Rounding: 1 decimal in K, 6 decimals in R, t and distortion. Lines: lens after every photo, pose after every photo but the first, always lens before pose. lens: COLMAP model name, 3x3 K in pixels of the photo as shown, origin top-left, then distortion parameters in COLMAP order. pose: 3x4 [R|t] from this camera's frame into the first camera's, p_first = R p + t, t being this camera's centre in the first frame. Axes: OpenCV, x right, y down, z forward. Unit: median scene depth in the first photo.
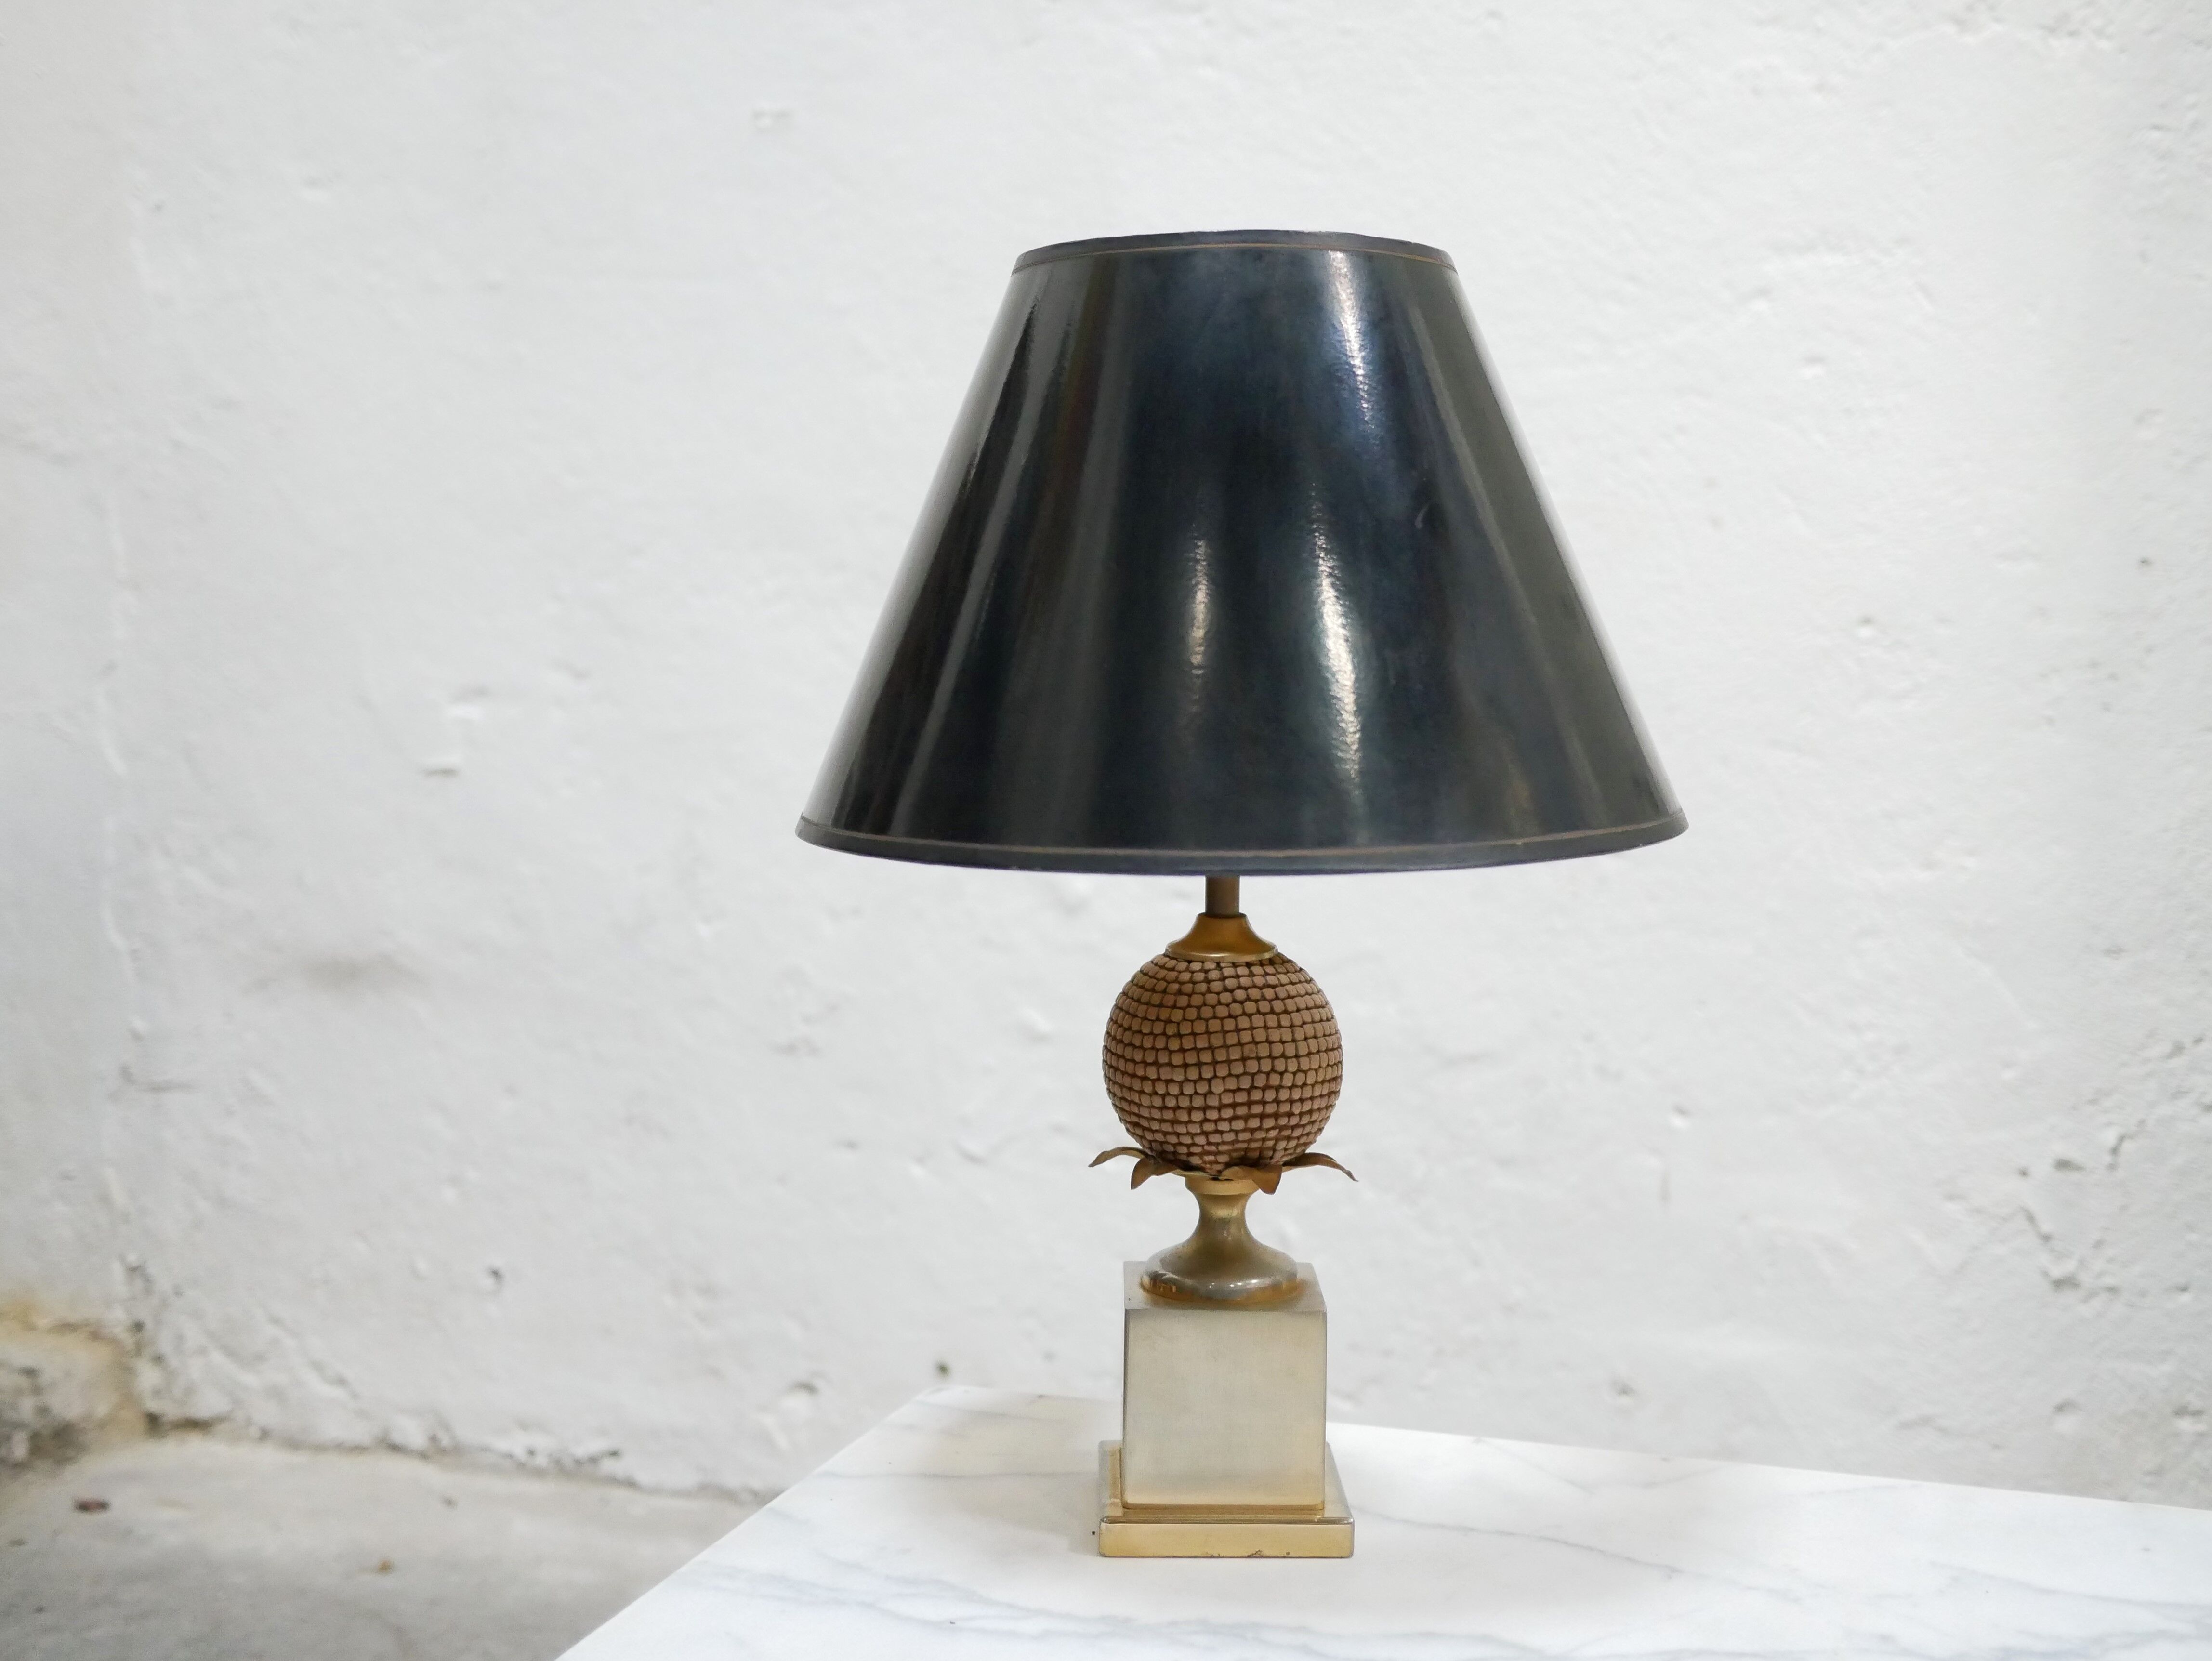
lens RADIAL K [[2591.9, 0, 1107.9], [0, 2591.9, 823.6], [0, 0, 1]] dist [-0.004068, 0.016475]
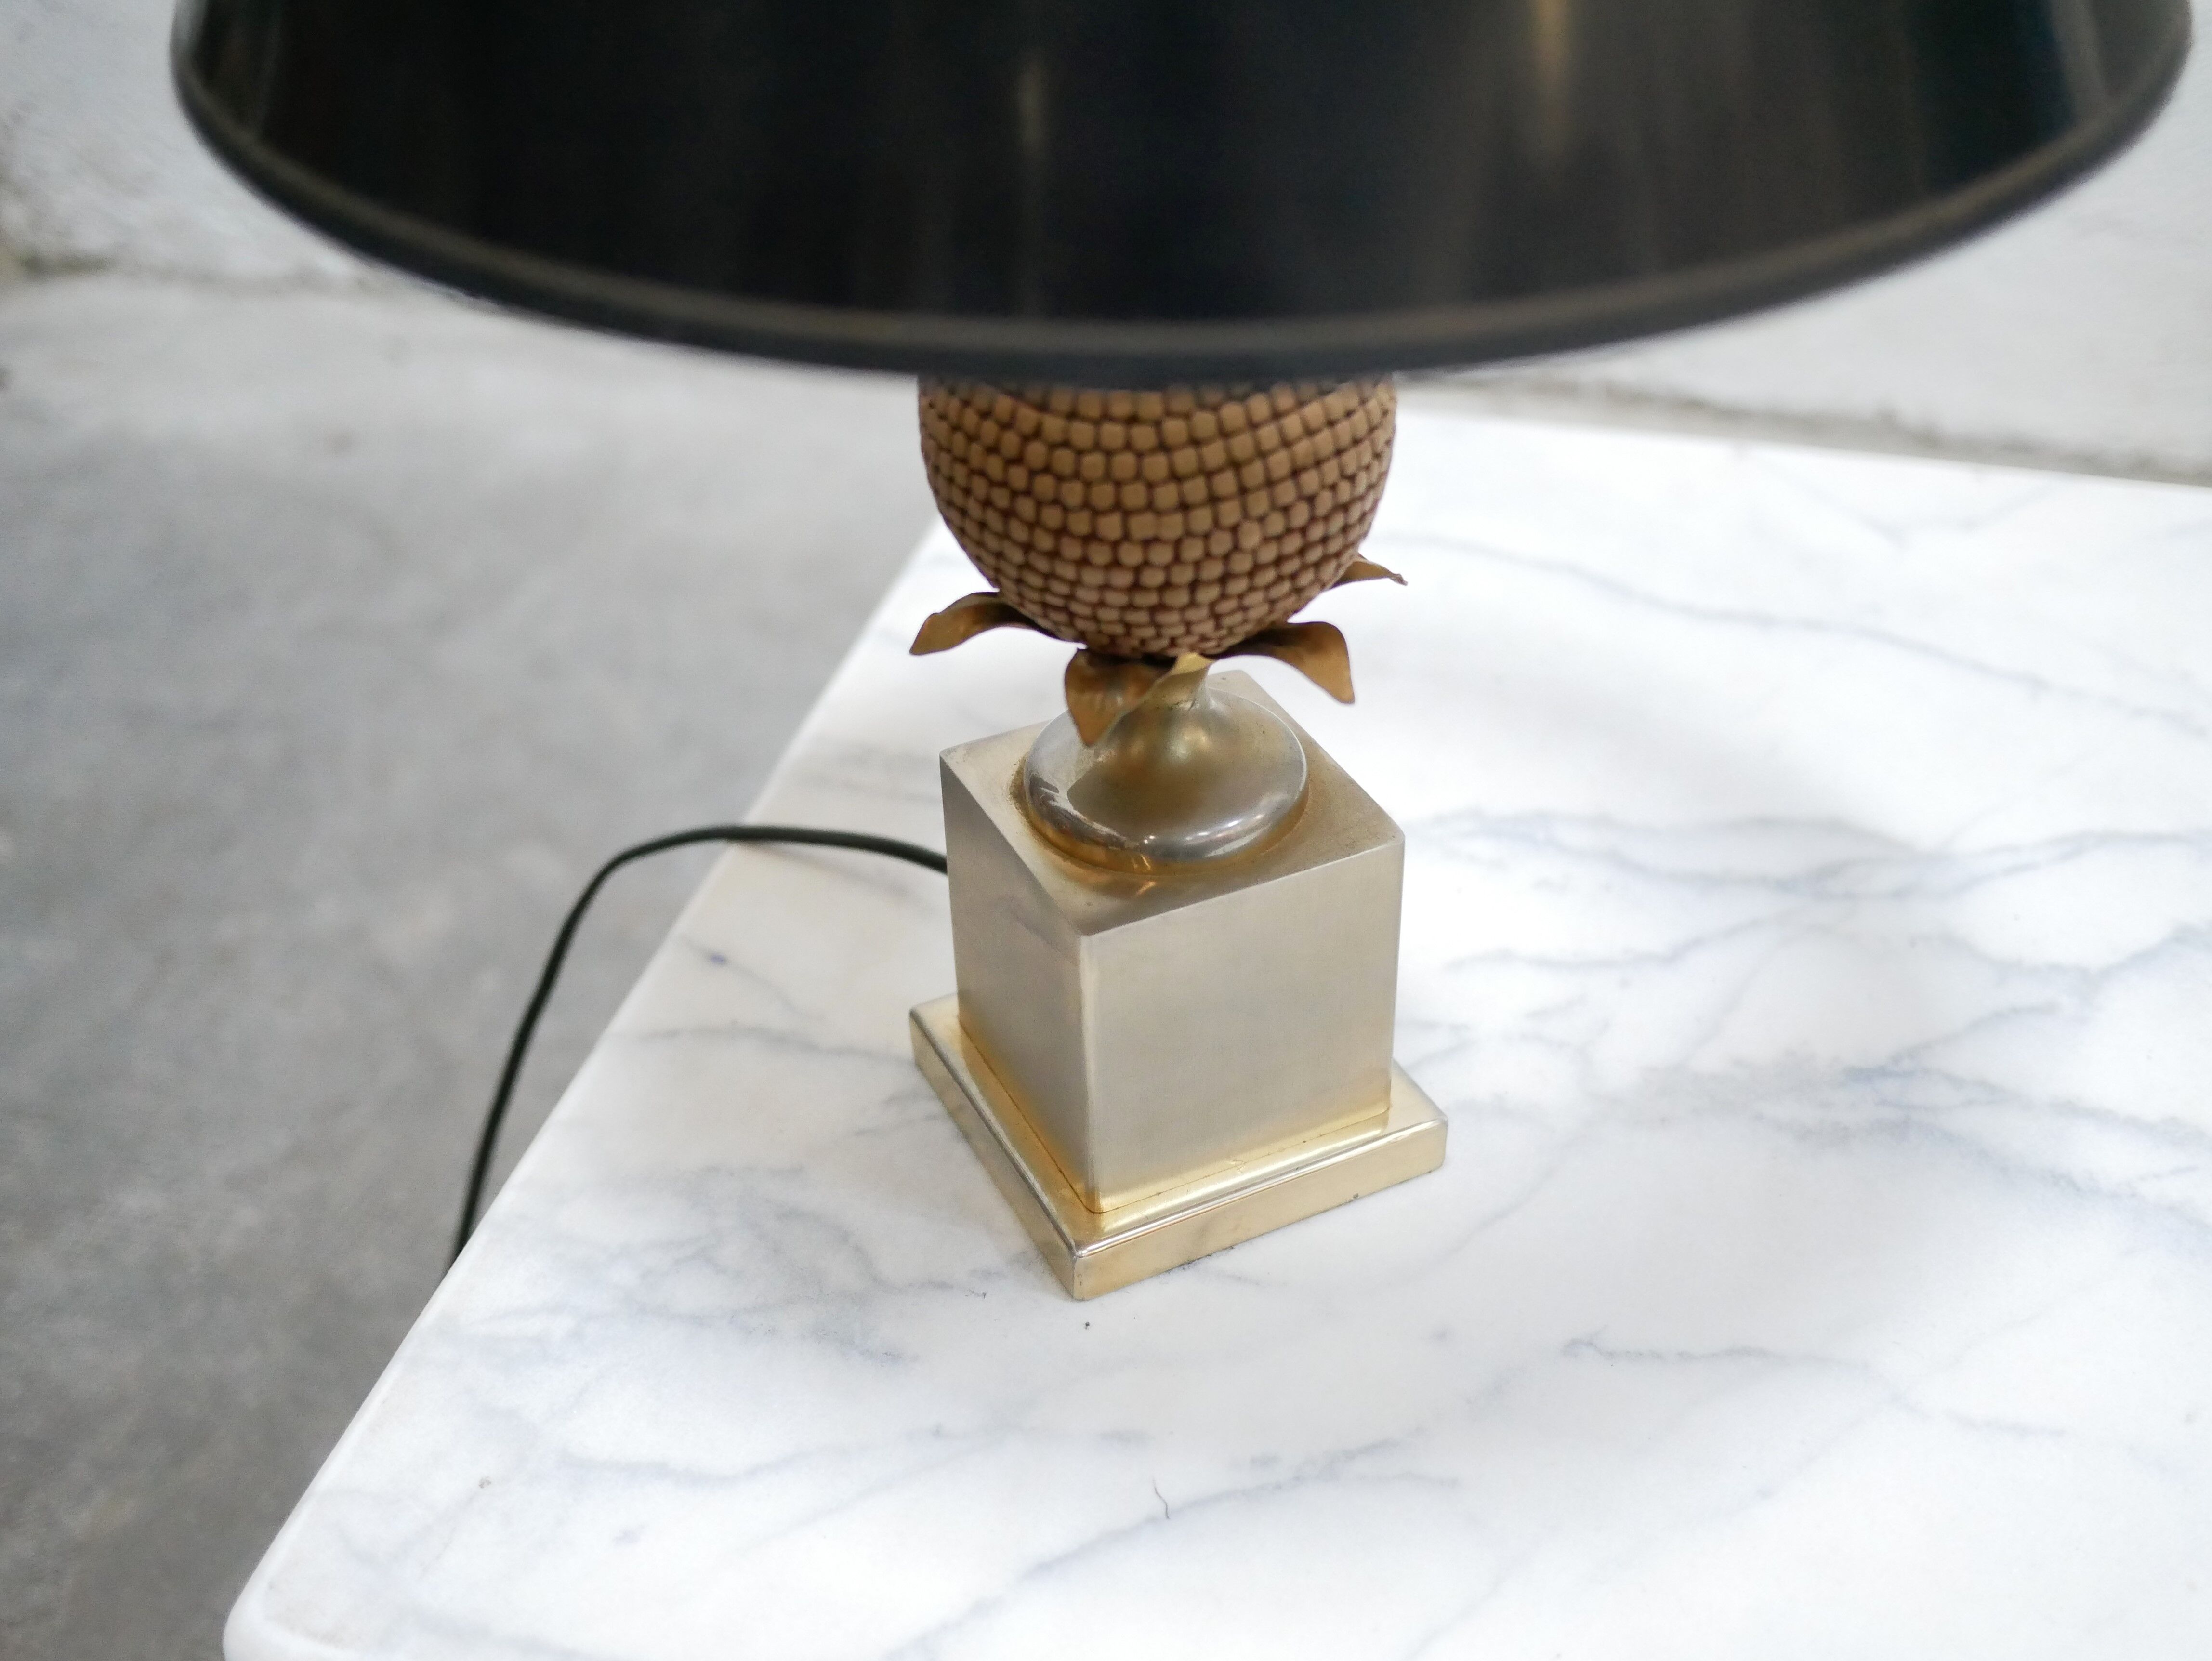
lens RADIAL K [[2493.8, 0, 1111.7], [0, 2493.8, 875.1], [0, 0, 1]] dist [-0.013063, -0.001802]
pose [[0.906865, -0.267174, 0.325904, -0.149504], [0.057394, 0.844442, 0.532564, -0.095019], [-0.417494, -0.464258, 0.781129, 0.603448]]
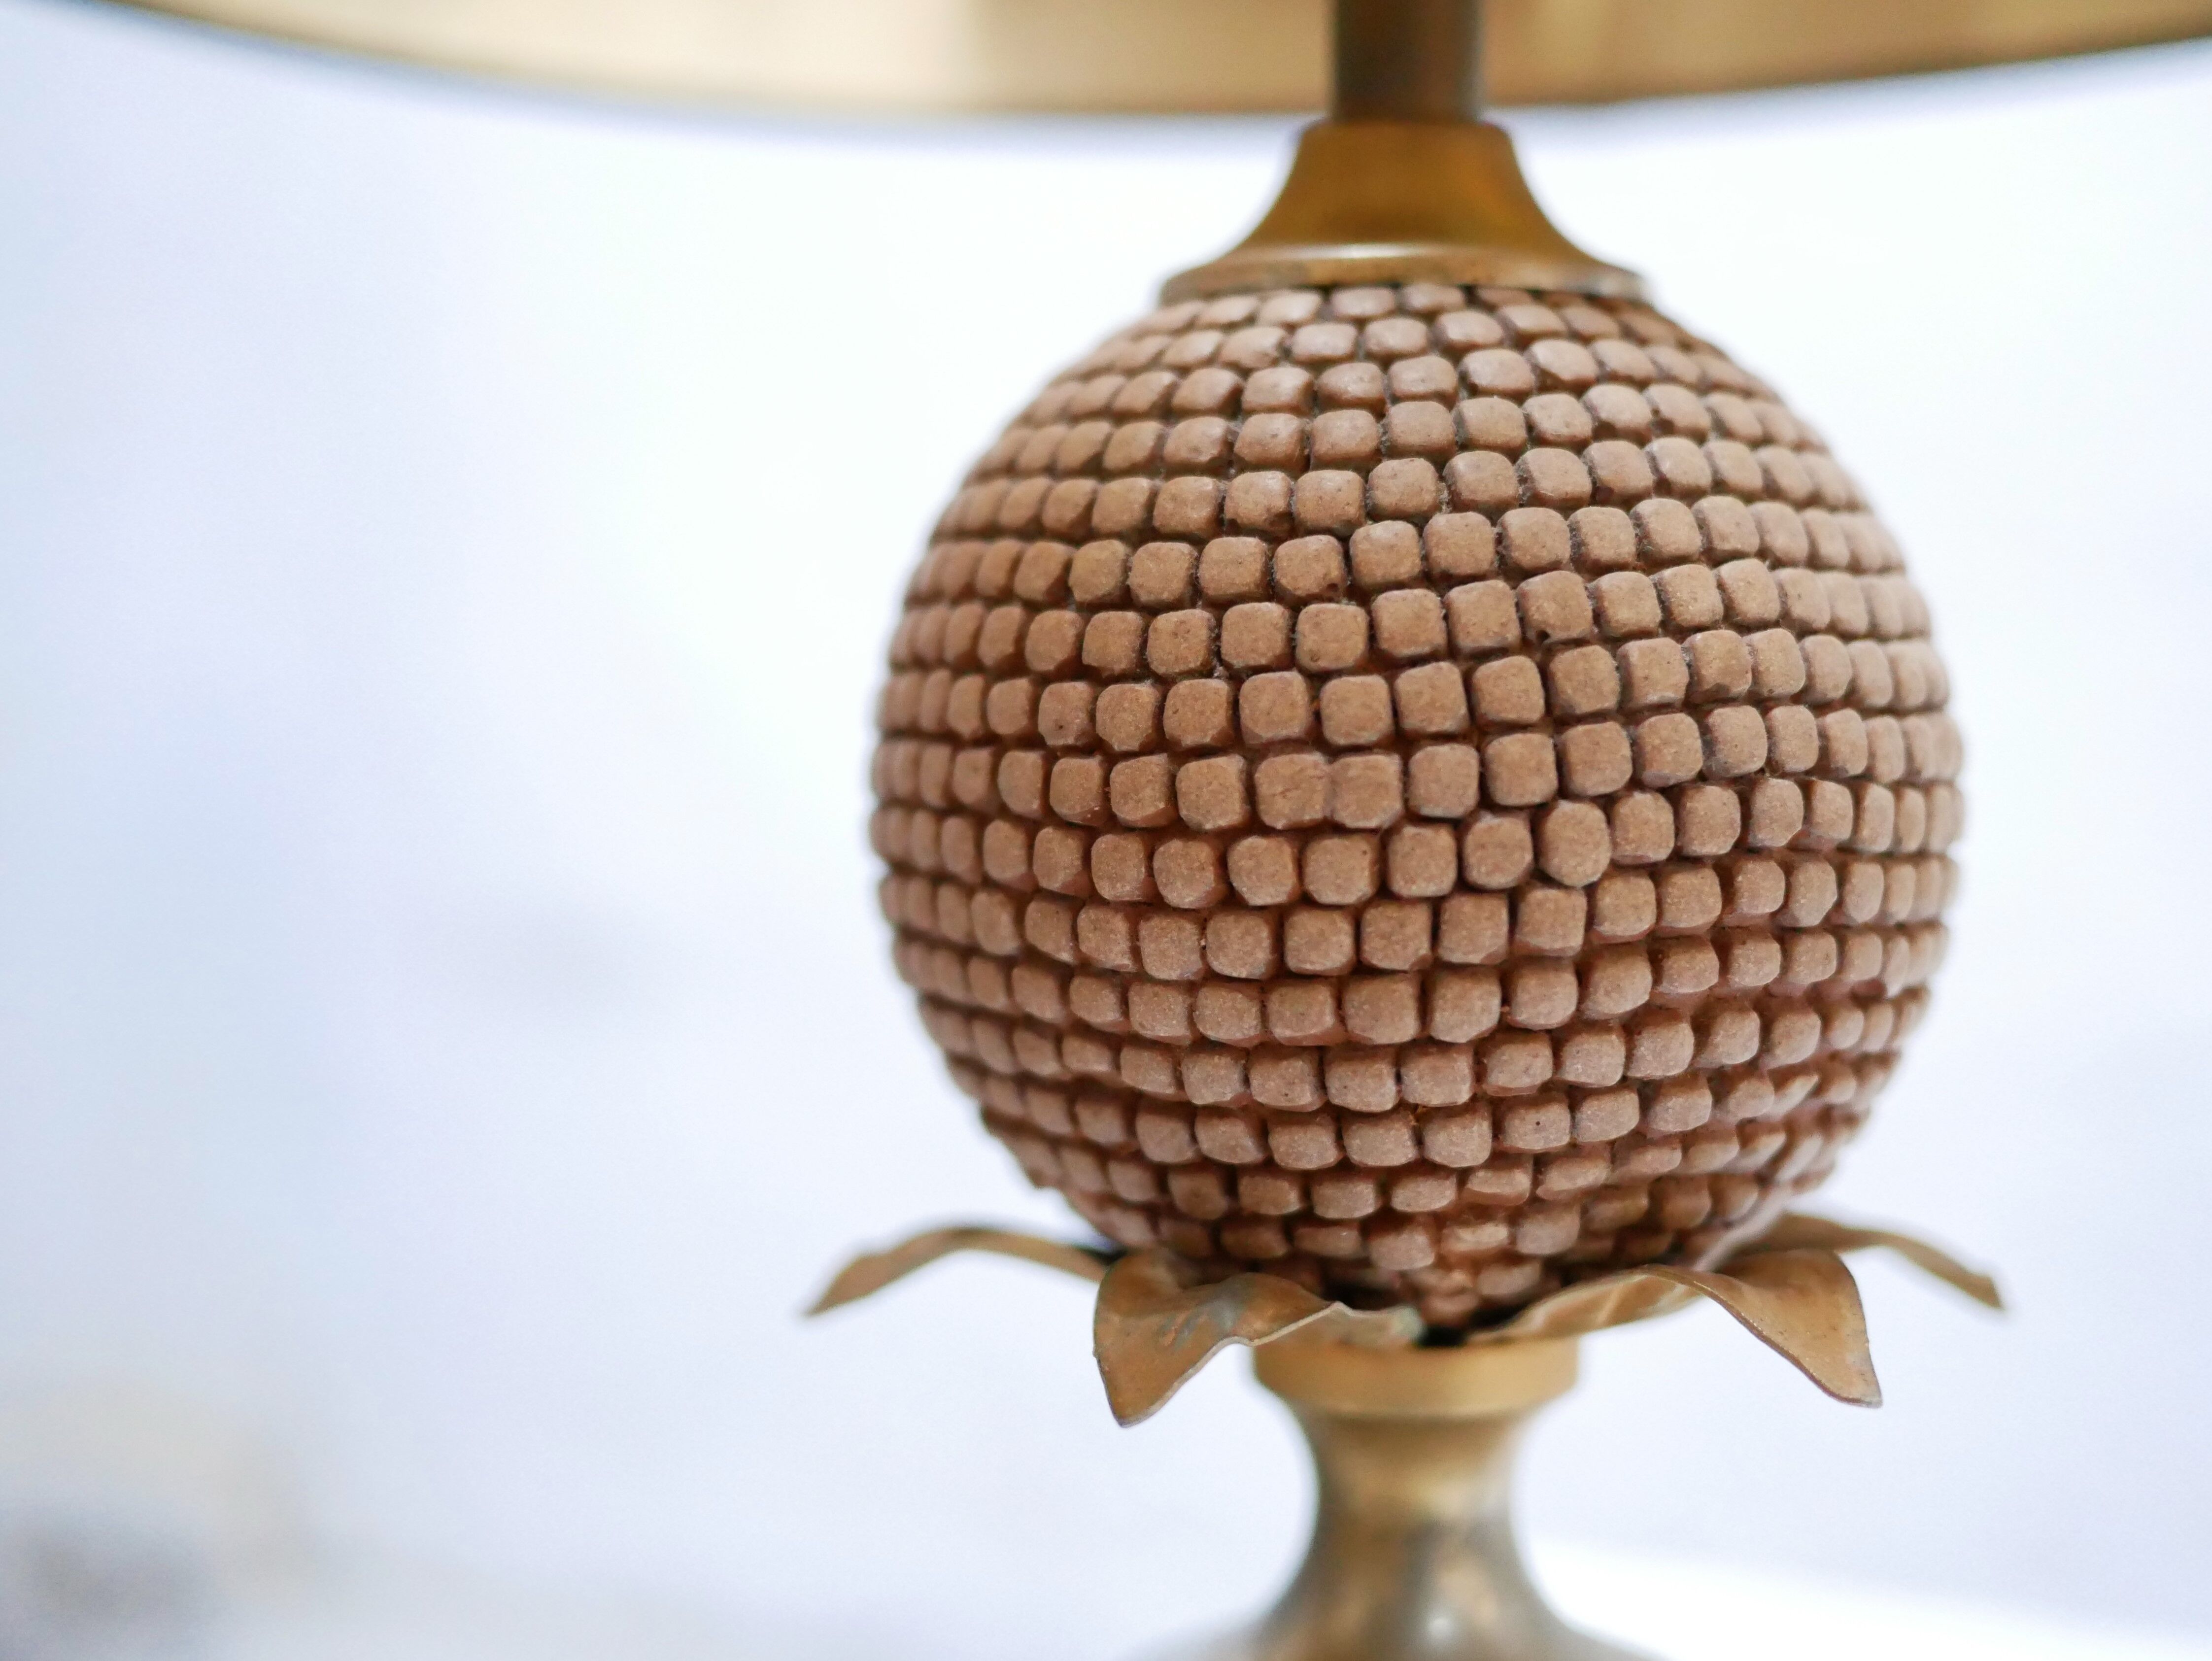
lens RADIAL K [[2493.6, 0, 1111.7], [0, 2493.6, 875.1], [0, 0, 1]] dist [-0.013063, -0.001802]
pose [[0.972881, -0.015562, 0.230783, -0.031784], [0.025446, 0.998879, -0.039914, 0.108133], [-0.229904, 0.044704, 0.972186, 0.818884]]
